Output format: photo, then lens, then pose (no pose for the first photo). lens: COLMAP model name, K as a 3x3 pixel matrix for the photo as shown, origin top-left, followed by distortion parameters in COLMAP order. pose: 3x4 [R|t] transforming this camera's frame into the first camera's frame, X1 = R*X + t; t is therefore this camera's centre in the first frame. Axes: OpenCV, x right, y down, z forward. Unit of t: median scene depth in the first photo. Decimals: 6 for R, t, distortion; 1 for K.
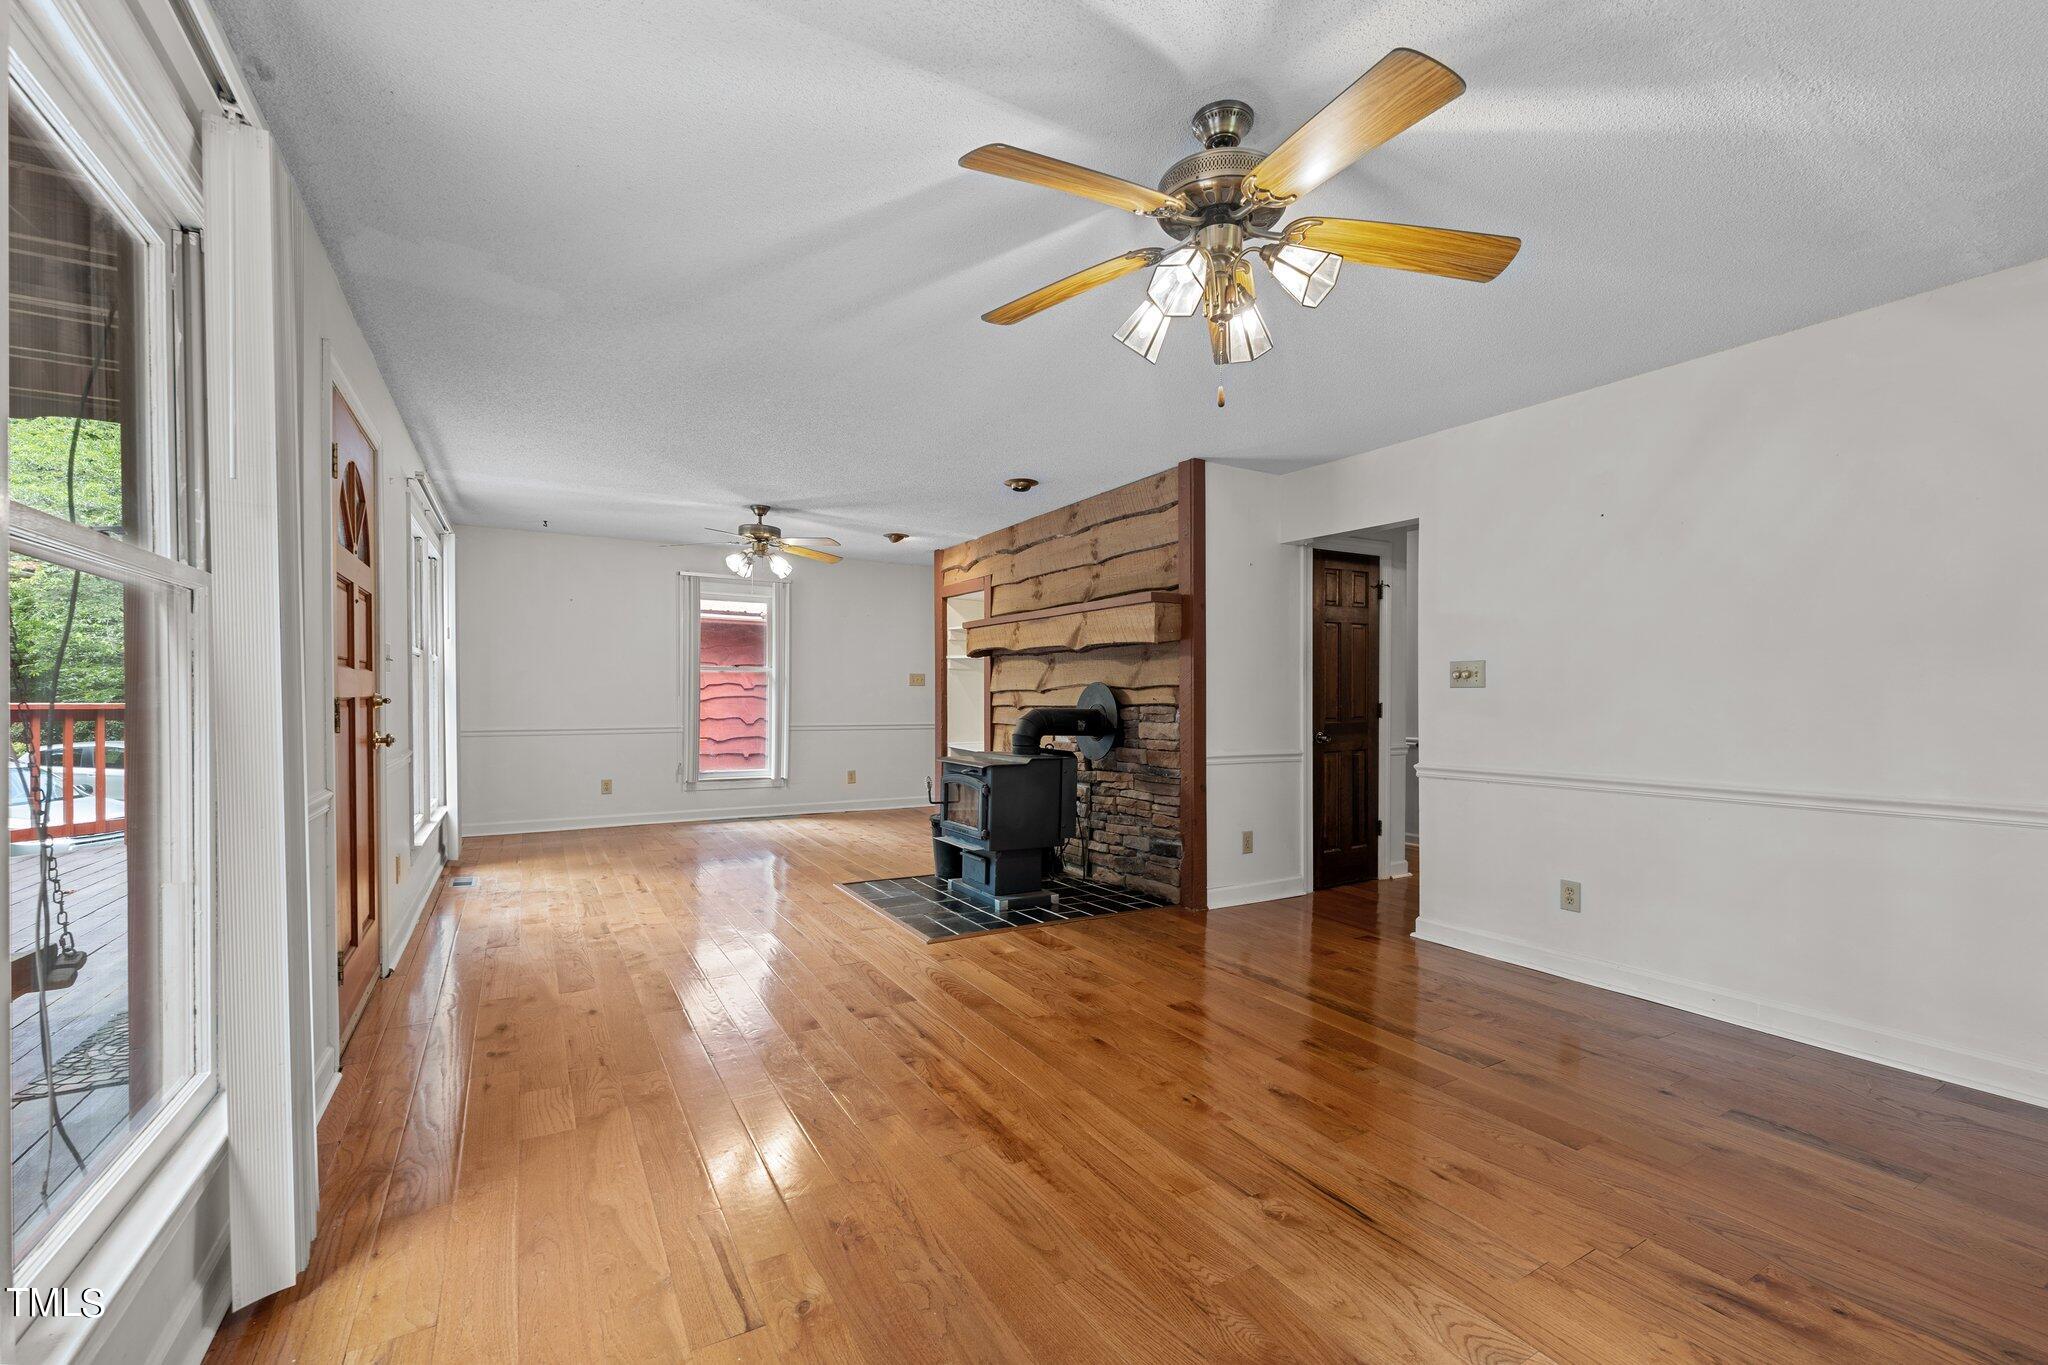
lens RADIAL K [[847.0, 0, 1019.5], [0, 847.0, 700.0], [0, 0, 1]] dist [0.001785, -0.000535]
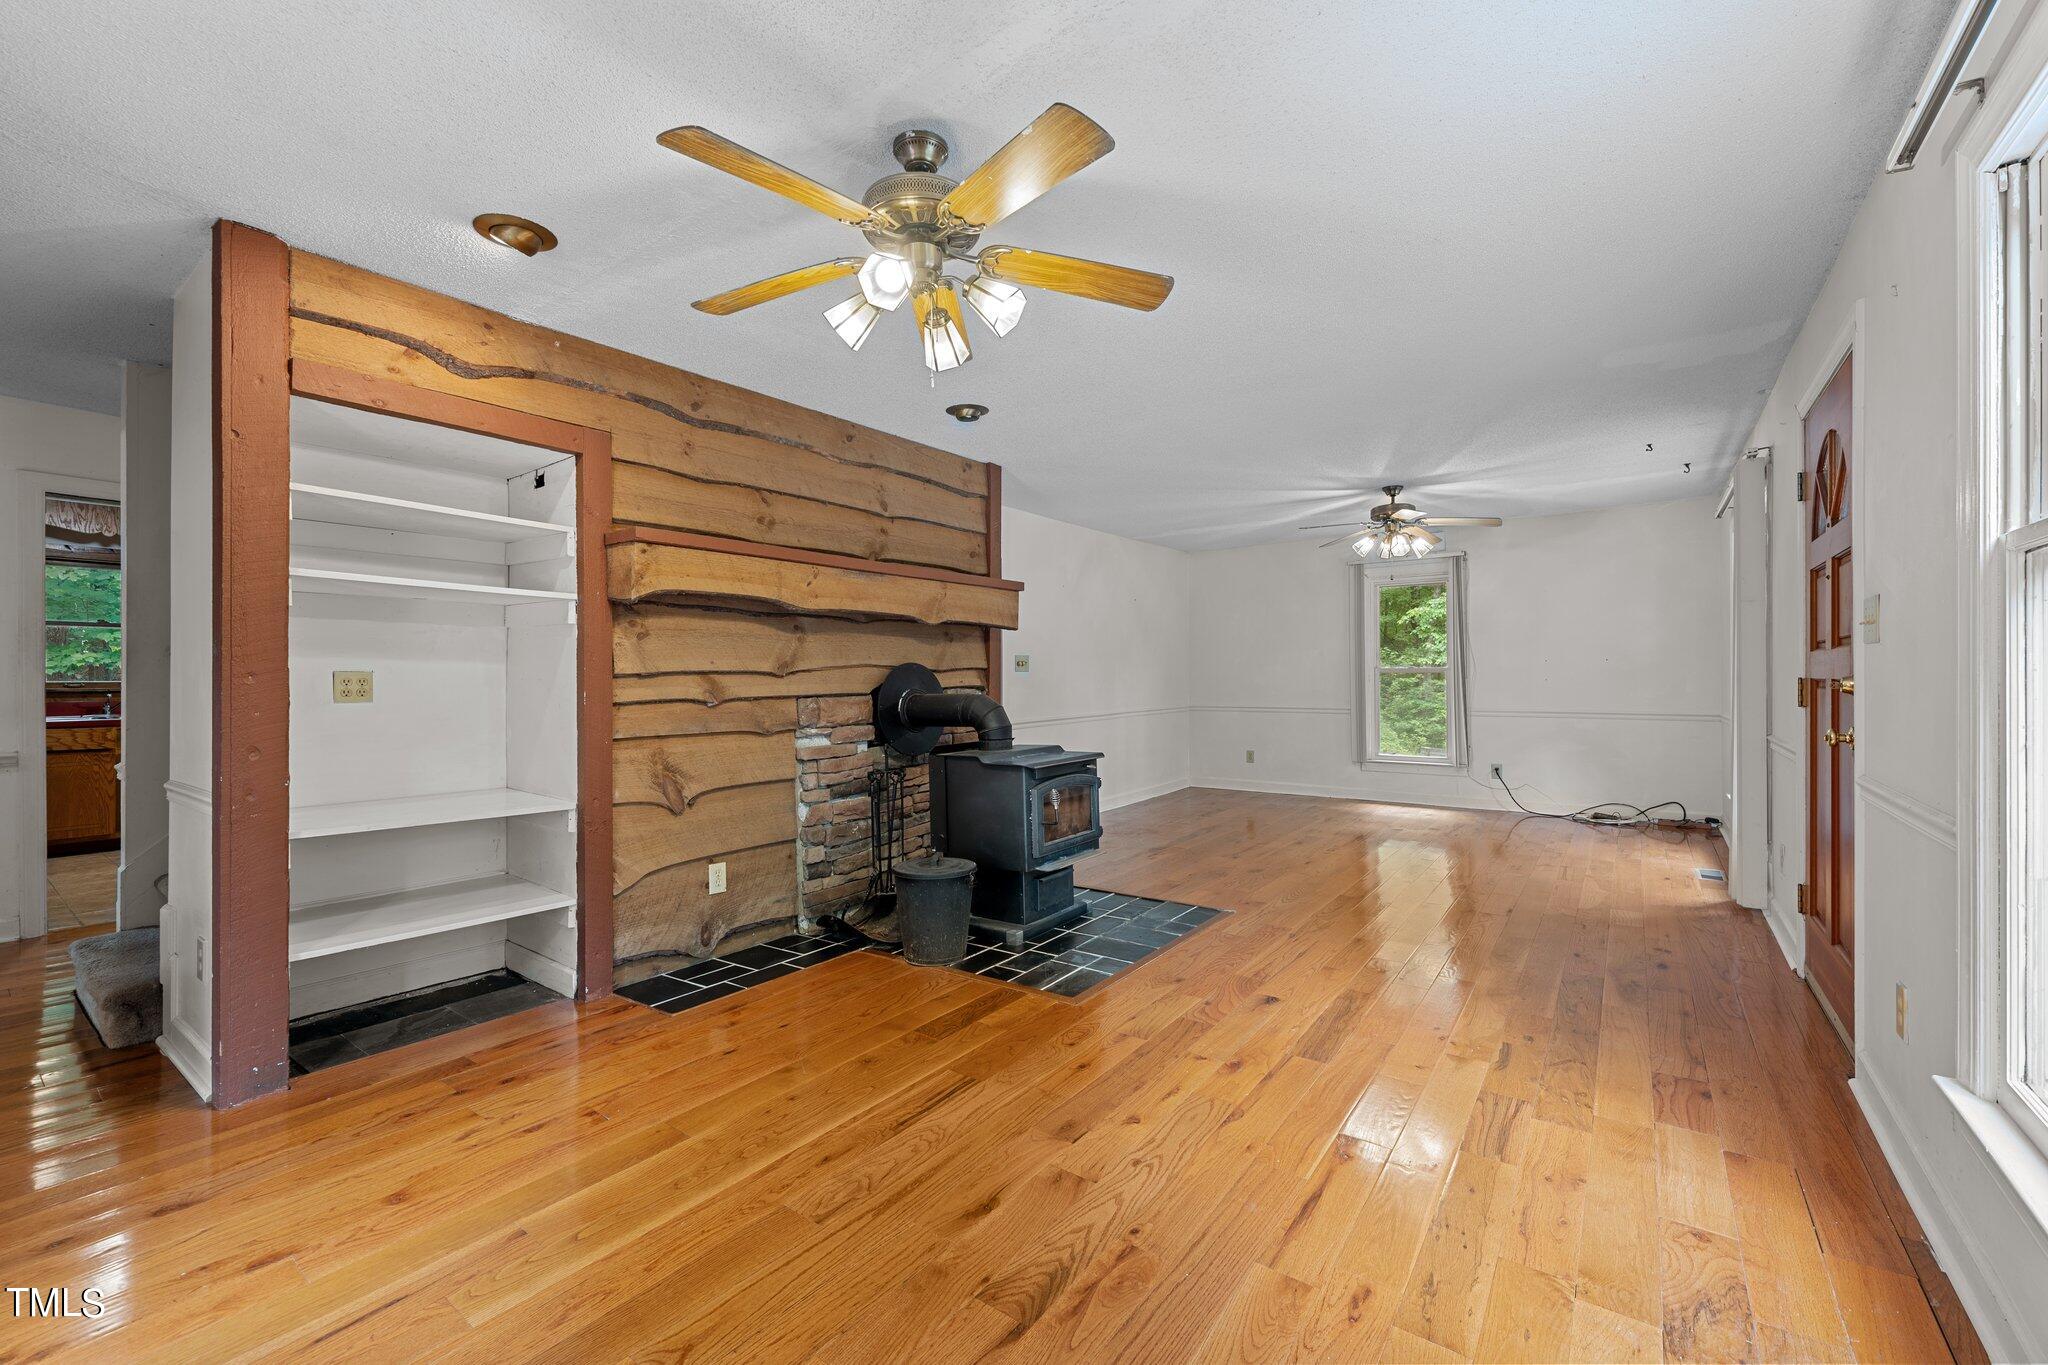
lens RADIAL K [[847.0, 0, 1018.6], [0, 847.0, 671.1], [0, 0, 1]] dist [0.001785, -0.000535]
pose [[-0.402298, 0.004901, 0.915496, -0.733873], [0.009478, 0.999954, -0.001188, -0.010913], [-0.915460, 0.008199, -0.402326, 1.263092]]
